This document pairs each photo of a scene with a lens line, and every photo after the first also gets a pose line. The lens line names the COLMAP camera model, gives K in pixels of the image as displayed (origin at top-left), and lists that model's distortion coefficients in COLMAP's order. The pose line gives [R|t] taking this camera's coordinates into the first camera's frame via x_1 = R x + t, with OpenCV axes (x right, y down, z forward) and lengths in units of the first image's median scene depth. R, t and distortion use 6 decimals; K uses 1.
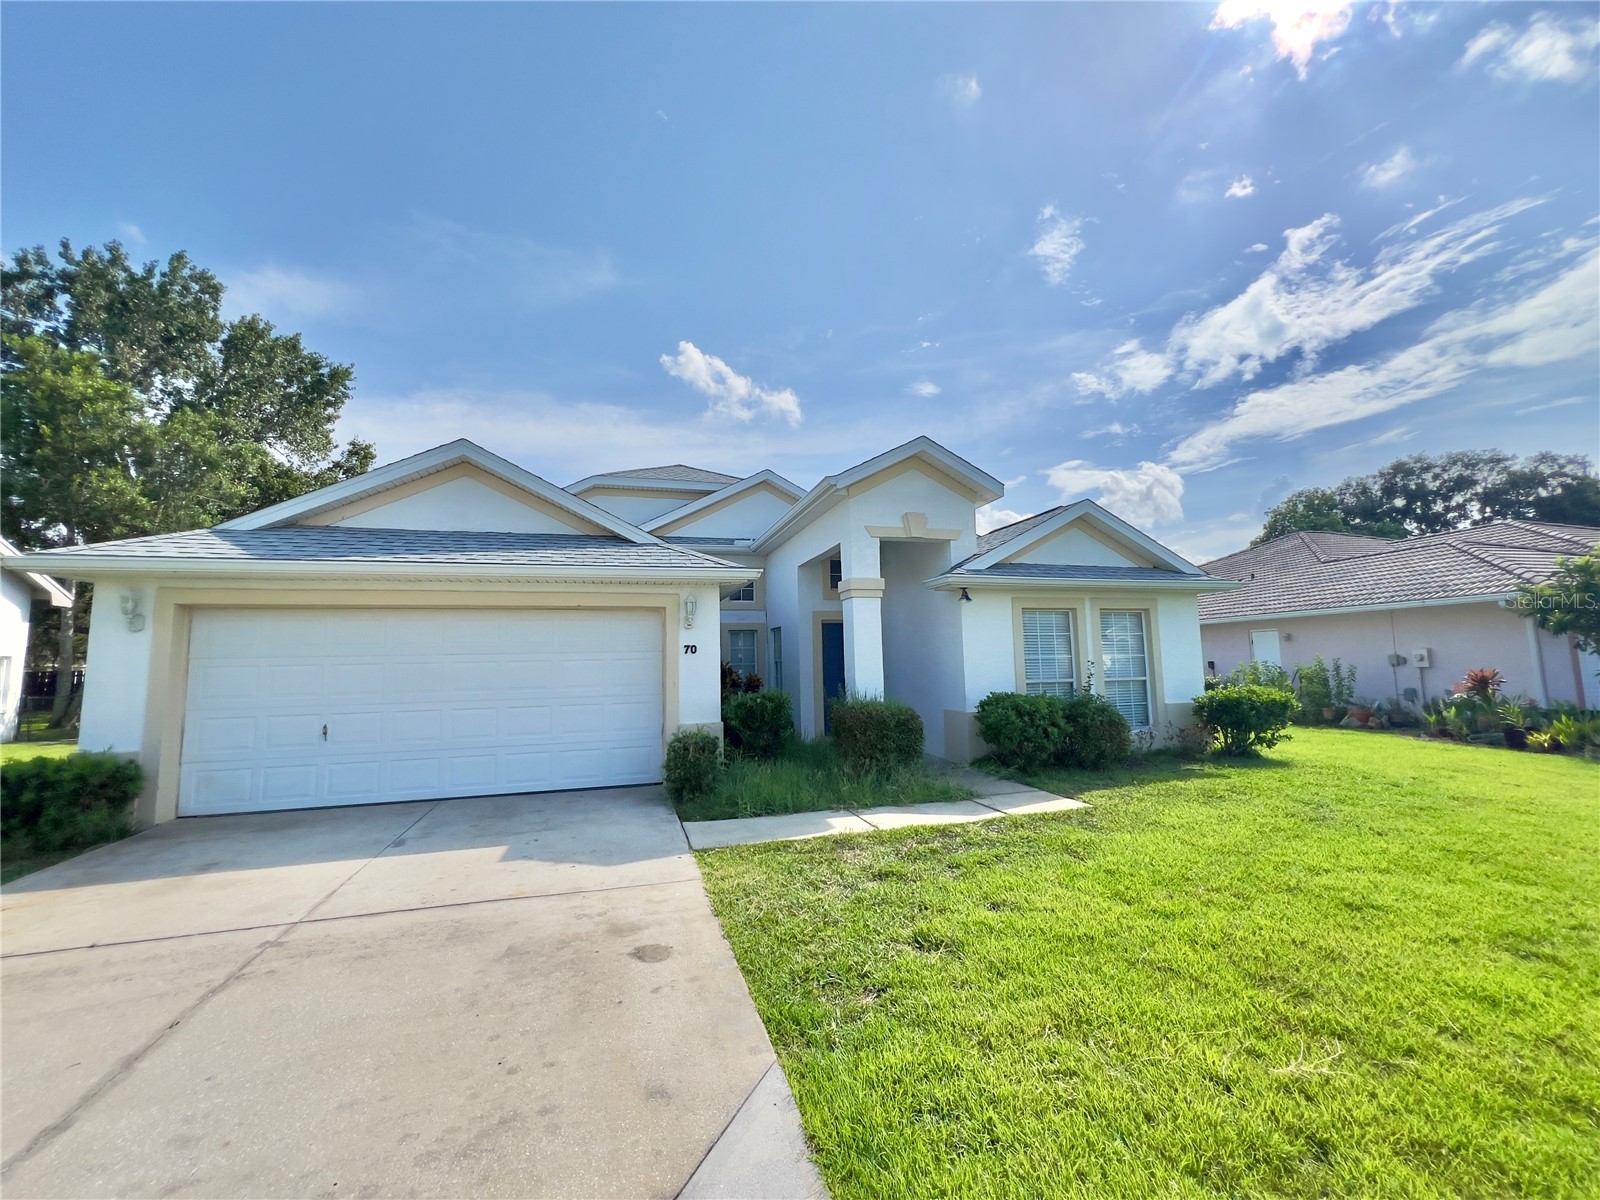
lens RADIAL K [[641.6, 0, 801.3], [0, 641.6, 597.9], [0, 0, 1]] dist [0.000794, 0.000015]
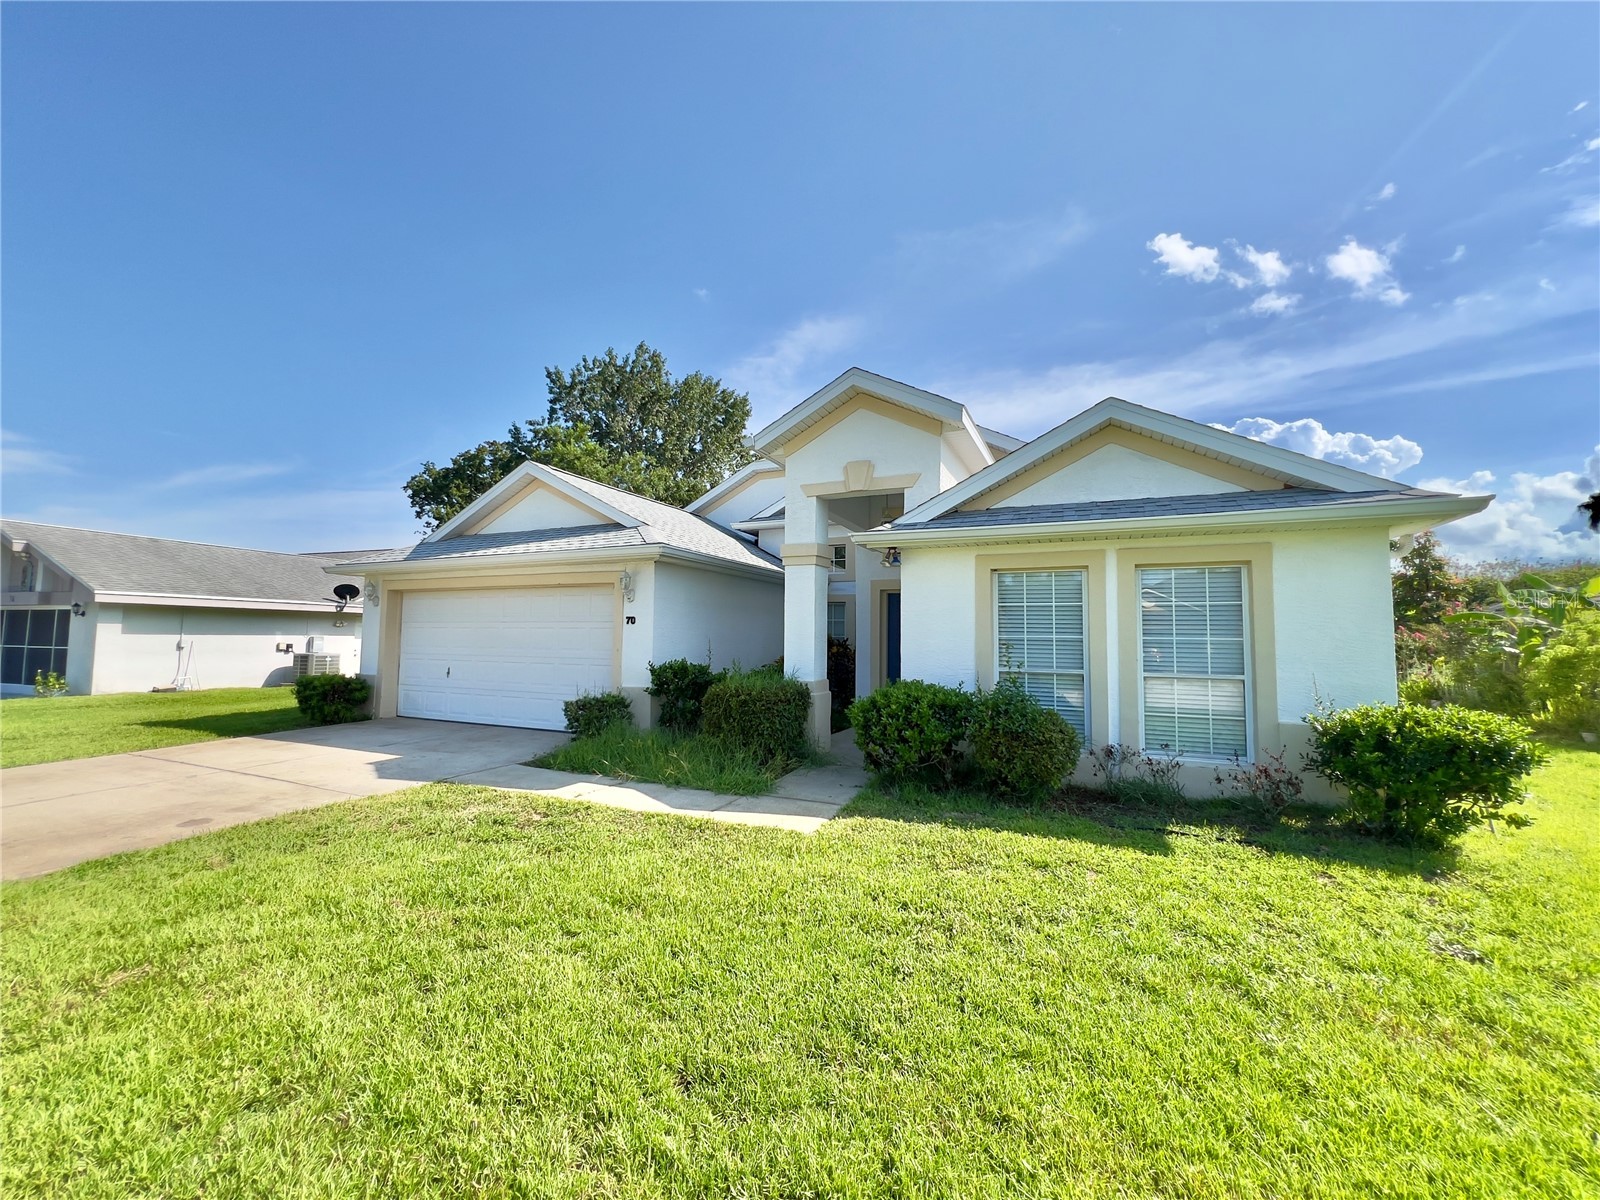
lens RADIAL K [[641.6, 0, 802.6], [0, 641.6, 598.5], [0, 0, 1]] dist [0.000794, 0.000015]
pose [[0.761902, -0.011386, -0.647593, 0.654120], [0.039760, 0.998782, 0.029218, 0.019422], [0.646471, -0.048009, 0.761426, 0.306343]]
